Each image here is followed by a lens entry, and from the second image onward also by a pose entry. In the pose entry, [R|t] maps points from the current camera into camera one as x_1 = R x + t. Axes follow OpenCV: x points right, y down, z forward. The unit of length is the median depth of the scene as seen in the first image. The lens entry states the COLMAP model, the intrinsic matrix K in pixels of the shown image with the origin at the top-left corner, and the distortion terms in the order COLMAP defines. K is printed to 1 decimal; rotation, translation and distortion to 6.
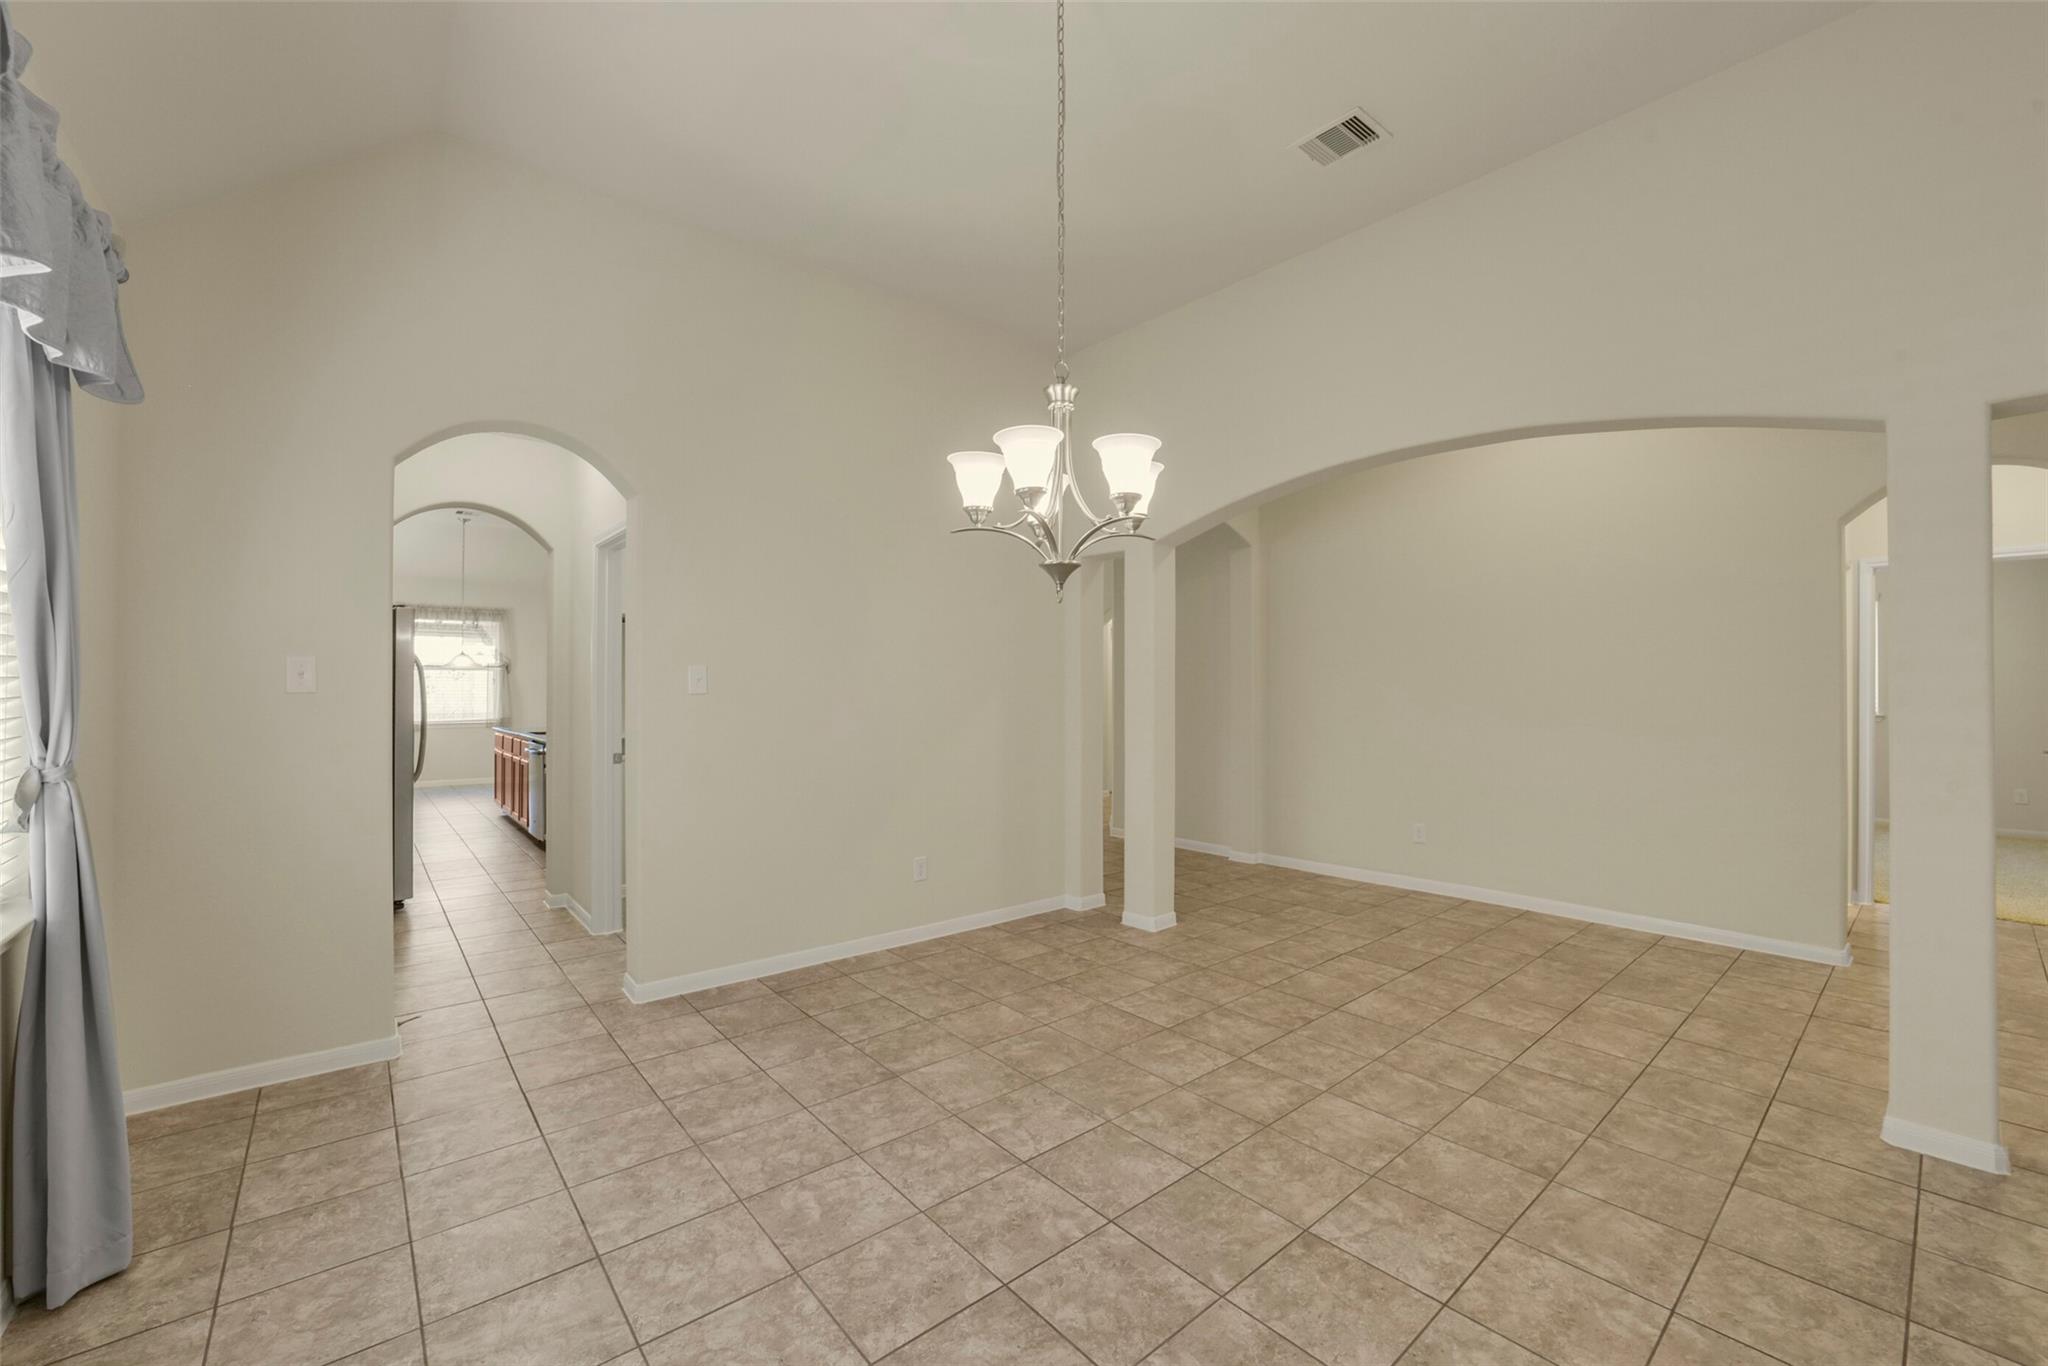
lens RADIAL K [[820.7, 0, 1033.1], [0, 820.7, 682.4], [0, 0, 1]] dist [-0.035999, 0.008107]
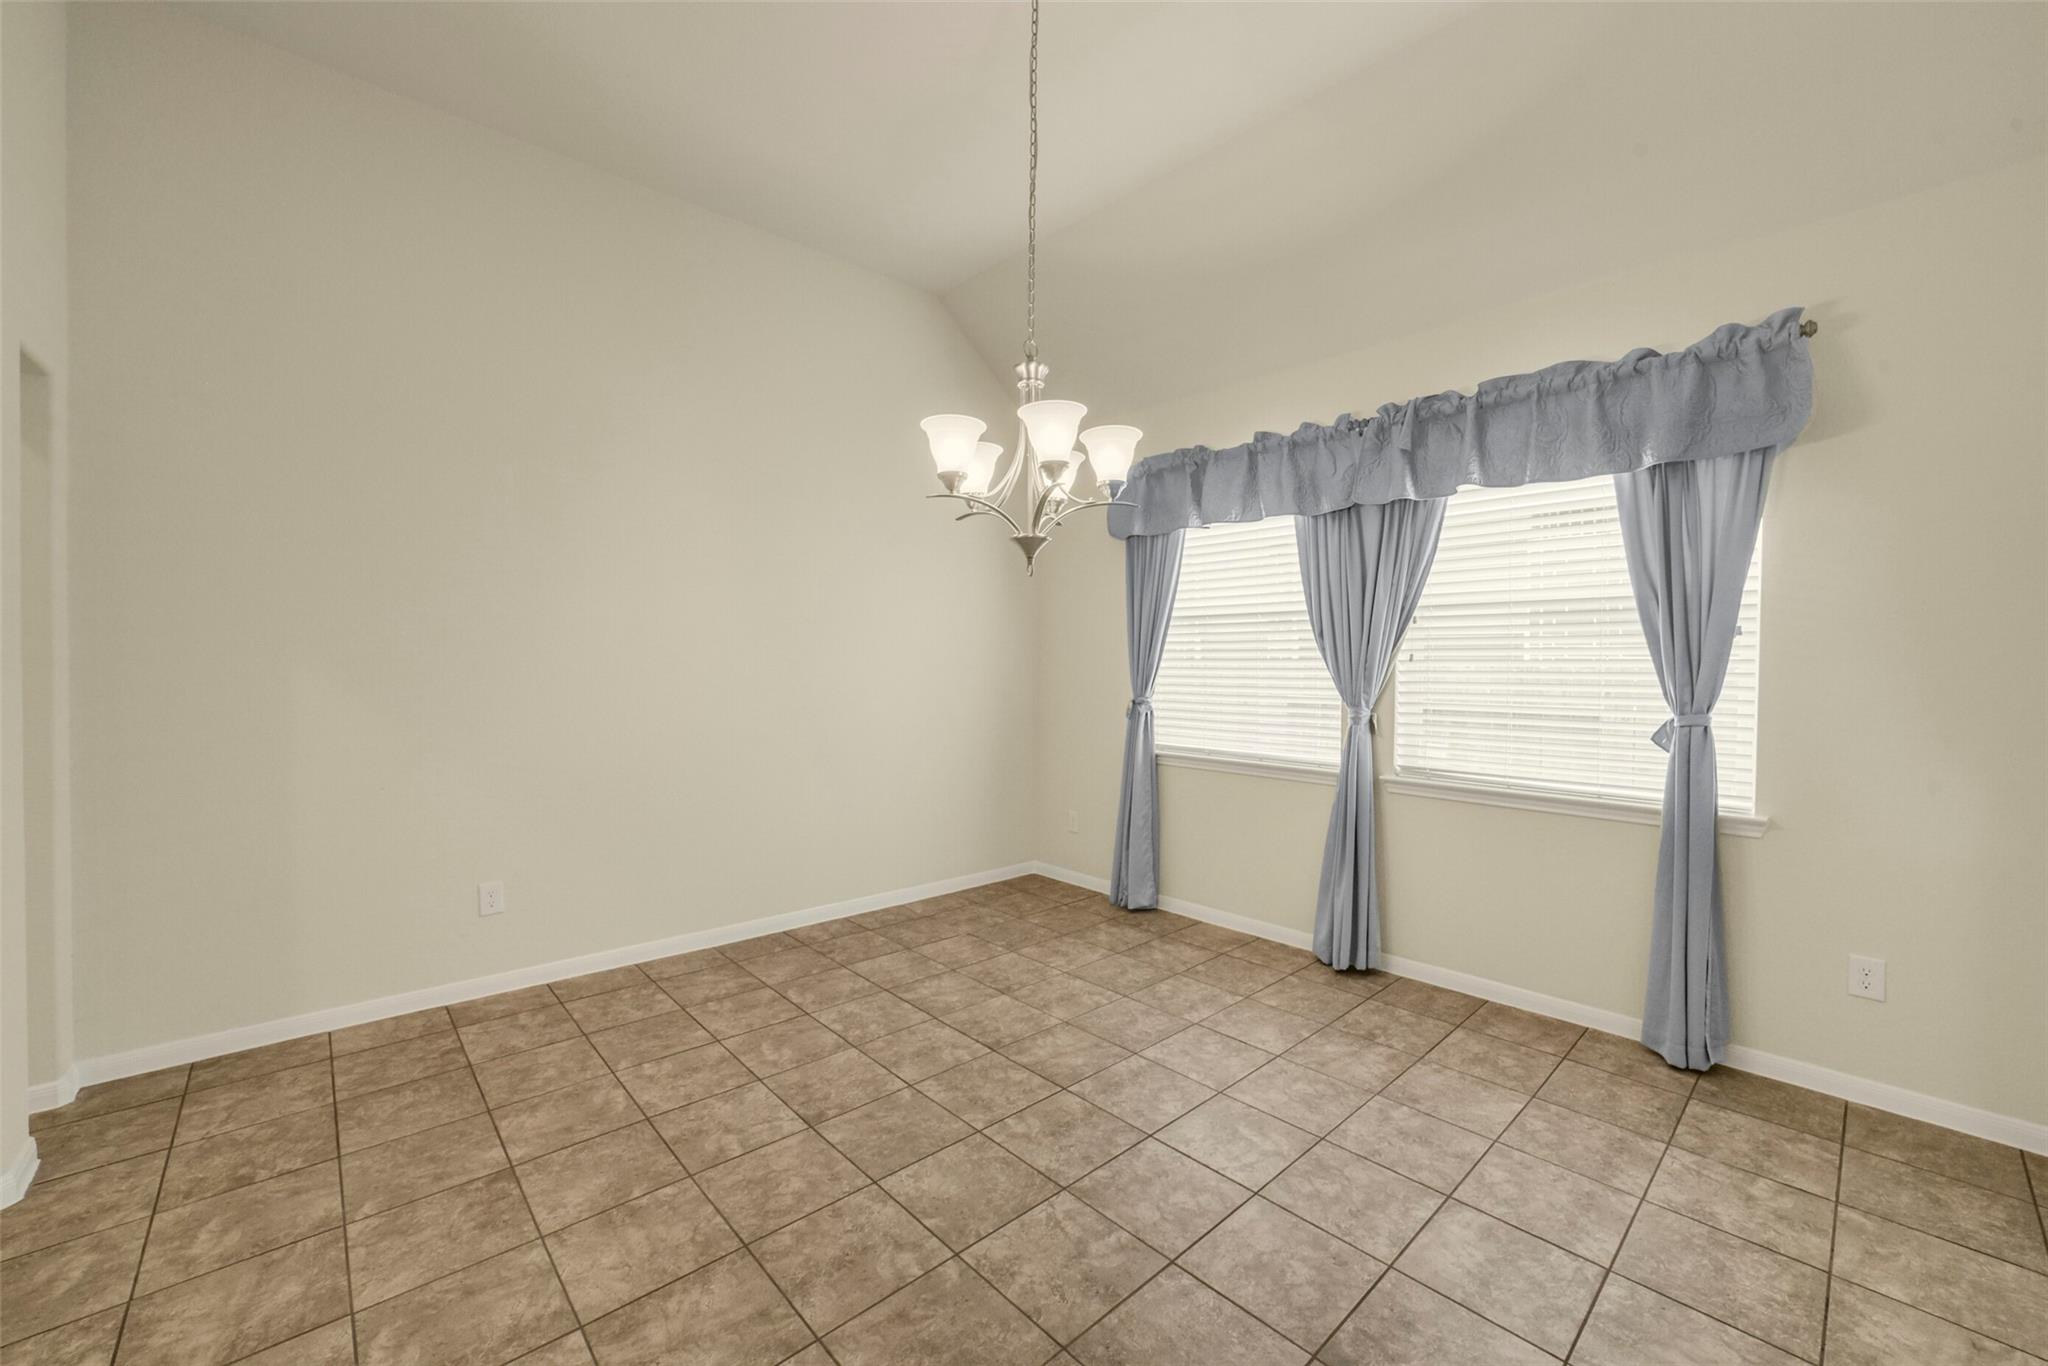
lens RADIAL K [[820.7, 0, 1033.5], [0, 820.7, 670.2], [0, 0, 1]] dist [-0.035999, 0.008107]
pose [[-0.999127, -0.008664, -0.040871, 0.059858], [-0.008979, 0.999931, 0.007536, 0.013432], [0.040803, 0.007897, -0.999136, 1.751213]]
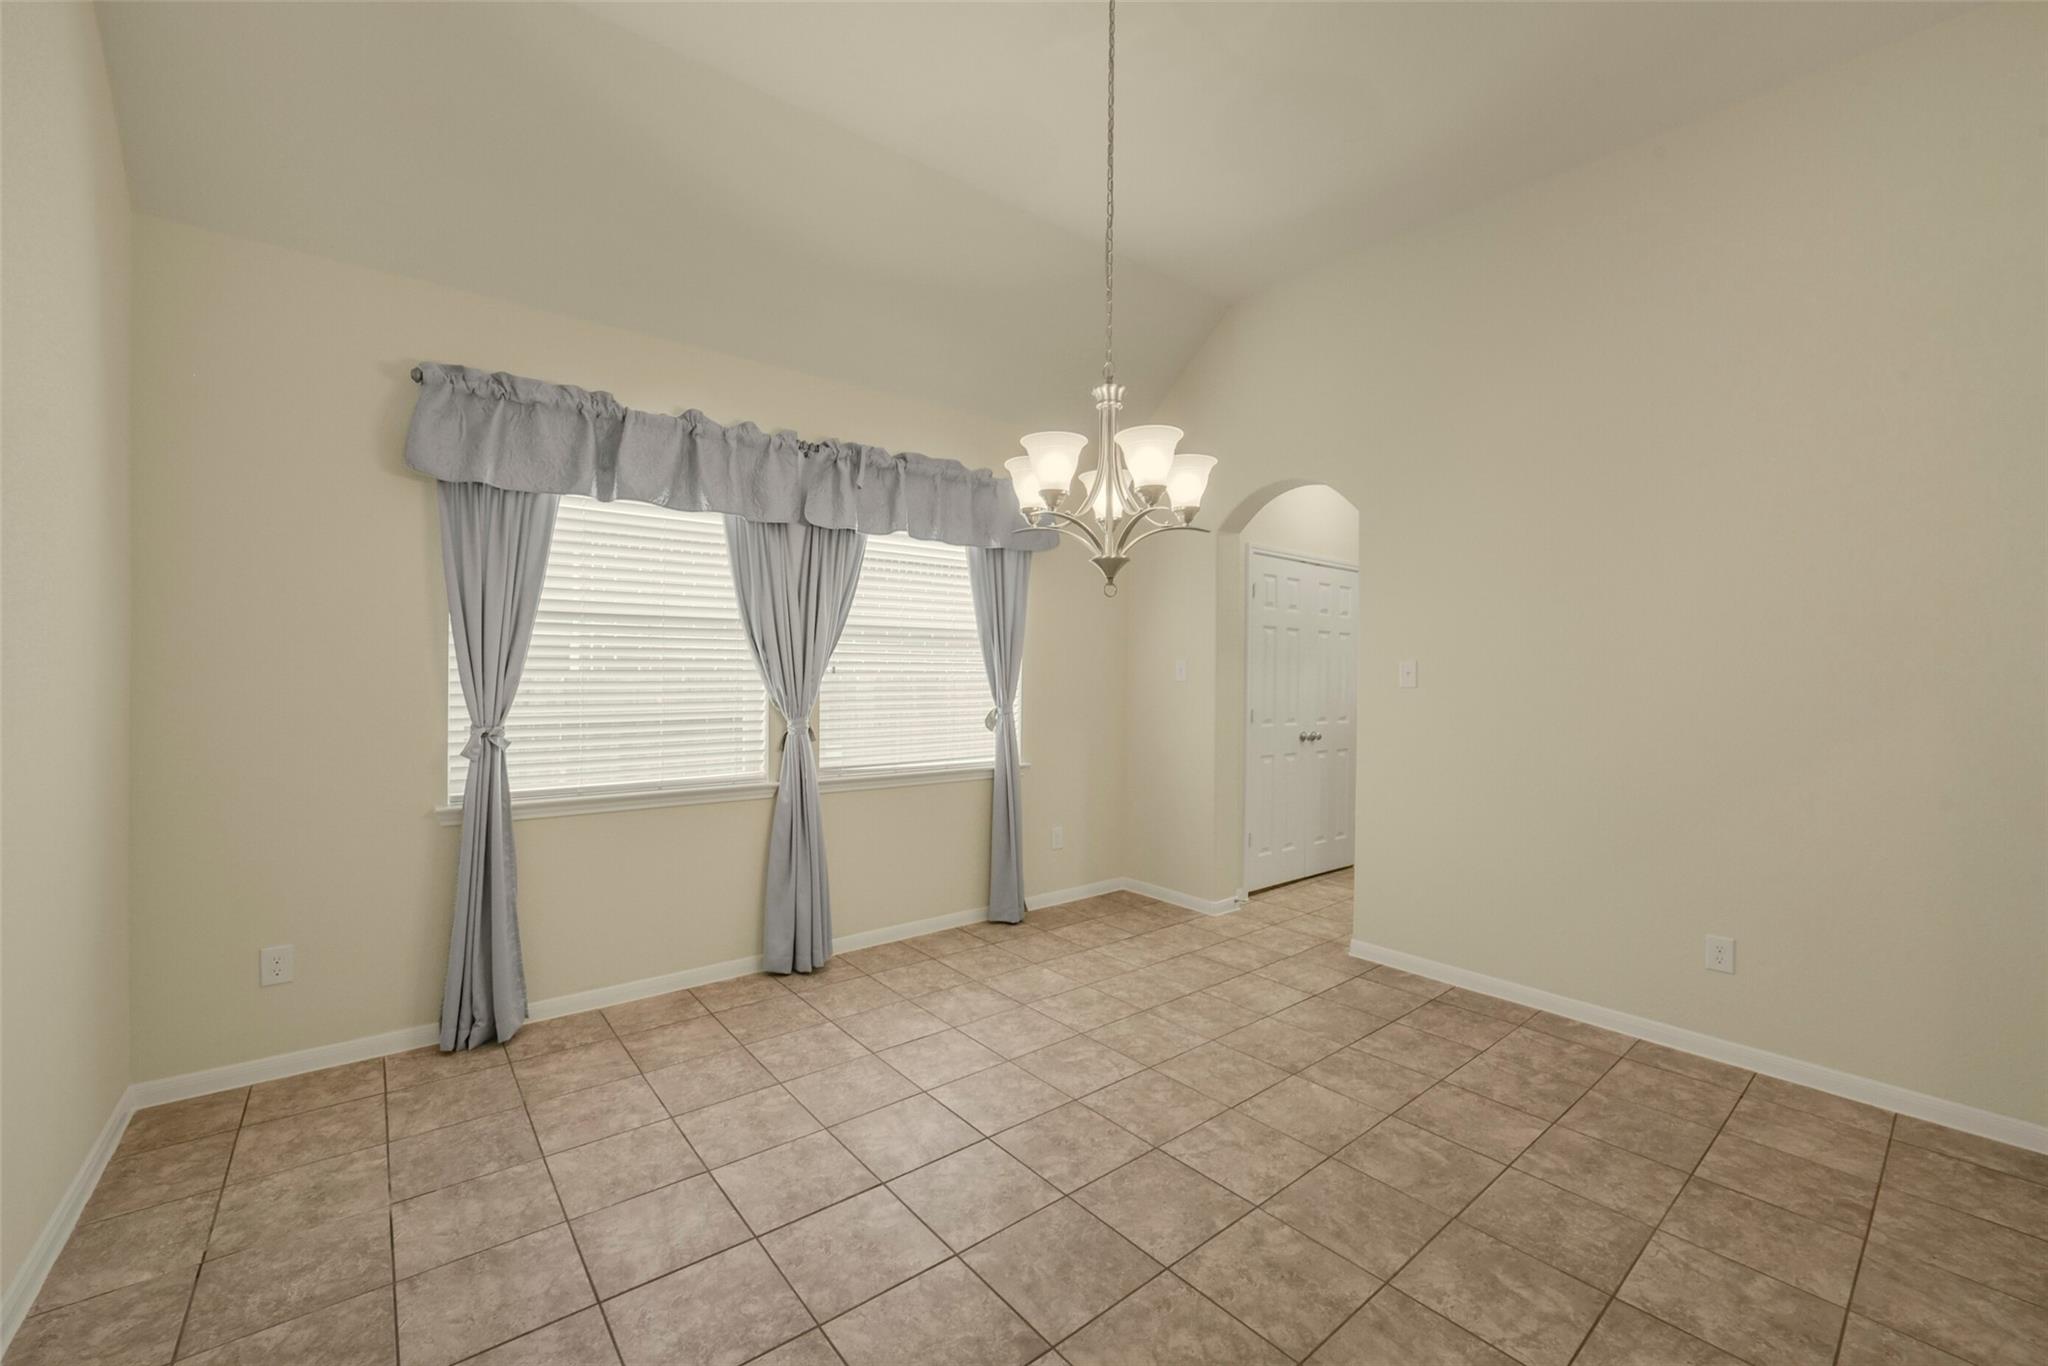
lens RADIAL K [[820.7, 0, 1046.1], [0, 820.7, 683.4], [0, 0, 1]] dist [-0.035999, 0.008107]
pose [[-0.006962, 0.009985, -0.999926, 0.920549], [-0.003702, 0.999943, 0.010011, 0.005519], [0.999969, 0.003772, -0.006924, 0.806307]]
